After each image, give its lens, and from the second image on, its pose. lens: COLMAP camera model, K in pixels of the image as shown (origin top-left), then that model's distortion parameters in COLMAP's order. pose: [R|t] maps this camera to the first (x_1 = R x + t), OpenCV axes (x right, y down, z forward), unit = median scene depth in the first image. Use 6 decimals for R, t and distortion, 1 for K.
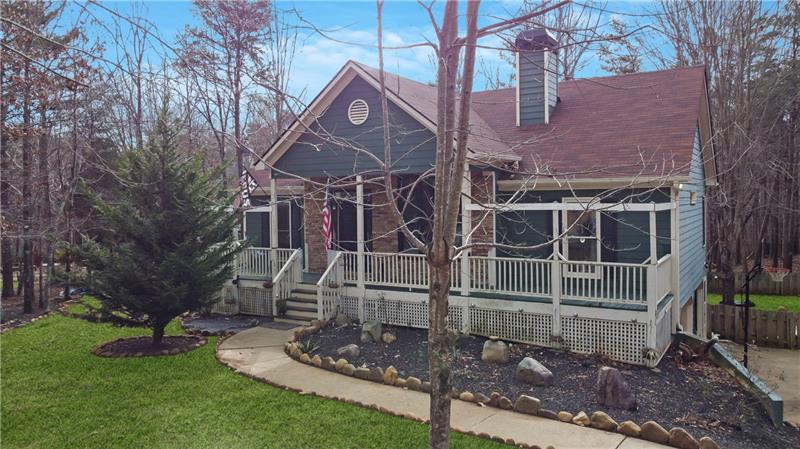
lens RADIAL K [[565.2, 0, 399.7], [0, 565.2, 224.3], [0, 0, 1]] dist [-0.041408, -0.002385]
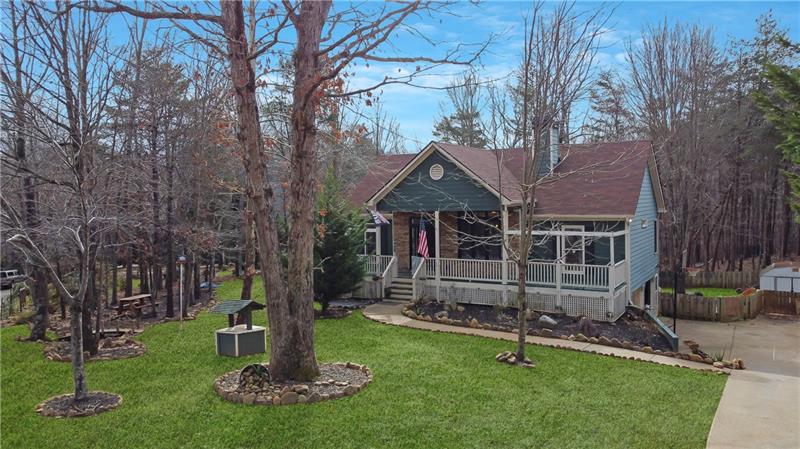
lens RADIAL K [[565.2, 0, 400.1], [0, 565.2, 224.6], [0, 0, 1]] dist [-0.041408, -0.002385]
pose [[0.999981, 0.000415, 0.006163, -0.209512], [-0.000422, 0.999999, 0.001261, -0.055205], [-0.006162, -0.001263, 0.999980, -0.694521]]
